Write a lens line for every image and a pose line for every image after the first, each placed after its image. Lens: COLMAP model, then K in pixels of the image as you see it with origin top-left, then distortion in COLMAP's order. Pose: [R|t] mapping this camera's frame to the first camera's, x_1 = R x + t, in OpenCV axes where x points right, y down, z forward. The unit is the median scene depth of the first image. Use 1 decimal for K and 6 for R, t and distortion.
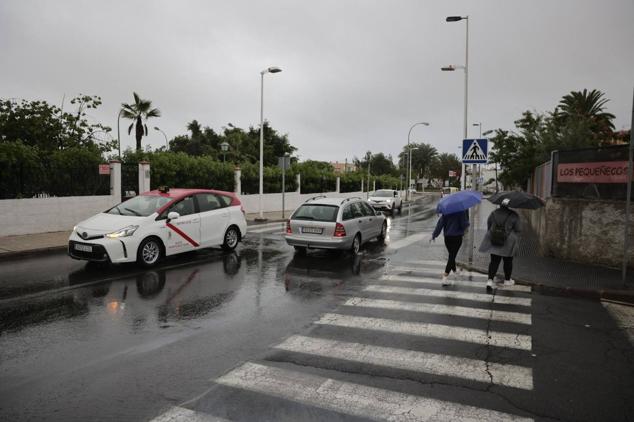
lens RADIAL K [[645.8, 0, 317.1], [0, 645.8, 227.3], [0, 0, 1]] dist [0.005047, 0.009555]
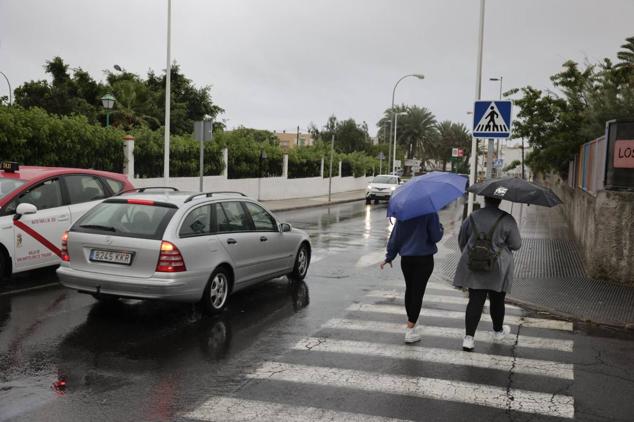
lens RADIAL K [[645.8, 0, 317.1], [0, 645.8, 227.3], [0, 0, 1]] dist [0.005047, 0.009555]
pose [[0.993686, 0.010433, 0.111715, -0.008711], [-0.011828, 0.999860, 0.011830, -0.011654], [-0.111576, -0.013077, 0.993670, 0.346900]]
